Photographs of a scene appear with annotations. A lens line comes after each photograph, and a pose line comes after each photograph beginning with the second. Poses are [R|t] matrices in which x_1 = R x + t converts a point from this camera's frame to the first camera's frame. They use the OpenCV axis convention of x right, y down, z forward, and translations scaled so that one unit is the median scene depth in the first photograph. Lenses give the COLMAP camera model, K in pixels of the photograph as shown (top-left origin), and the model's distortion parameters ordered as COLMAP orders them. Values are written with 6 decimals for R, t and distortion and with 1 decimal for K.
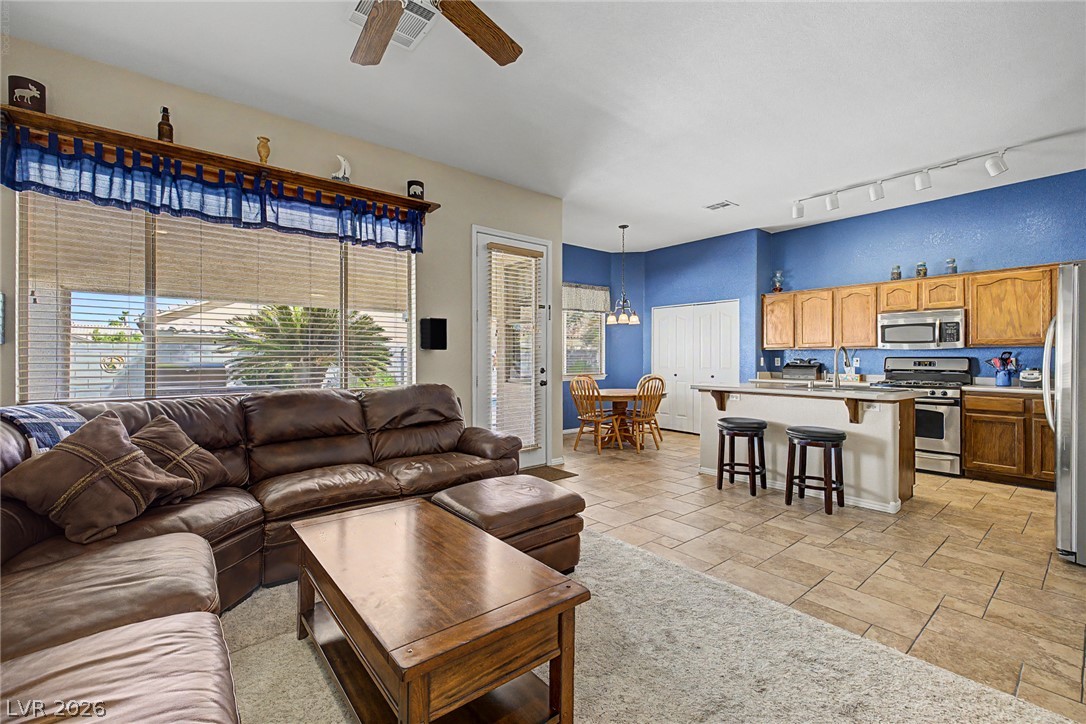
lens RADIAL K [[460.8, 0, 536.4], [0, 460.8, 358.2], [0, 0, 1]] dist [0.007774, -0.000229]
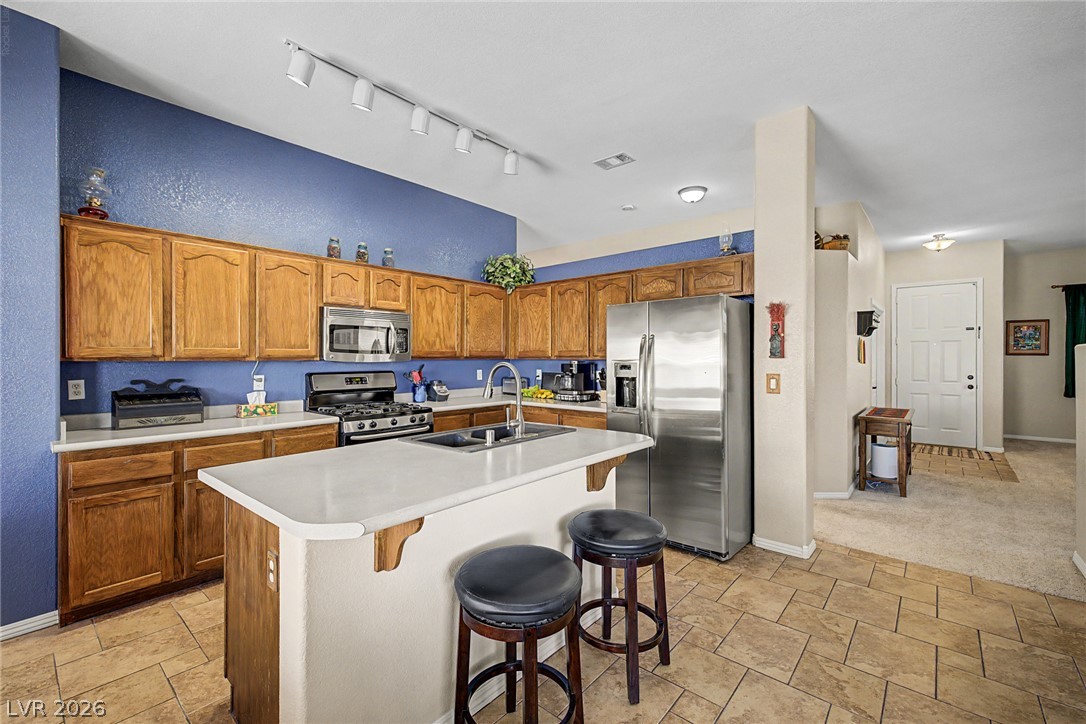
lens RADIAL K [[460.8, 0, 536.4], [0, 460.8, 358.2], [0, 0, 1]] dist [0.007774, -0.000229]
pose [[-0.166121, -0.004928, 0.986093, 0.065736], [-0.002141, 0.999987, 0.004637, -0.028561], [-0.986103, -0.001341, -0.166130, 0.847013]]
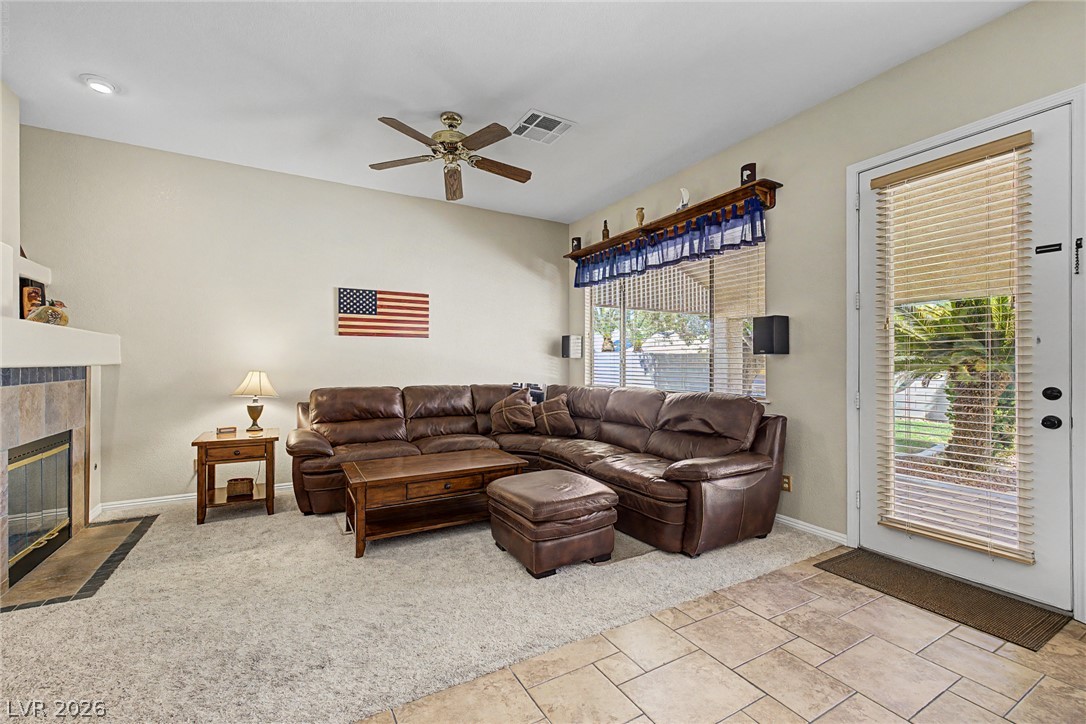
lens RADIAL K [[457.0, 0, 536.8], [0, 457.0, 359.7], [0, 0, 1]] dist [0.005510, -0.001173]
pose [[-0.166220, -0.008844, -0.986049, 0.516596], [0.000368, 0.999959, -0.009031, -0.000801], [0.986089, -0.001864, -0.166210, 0.571056]]
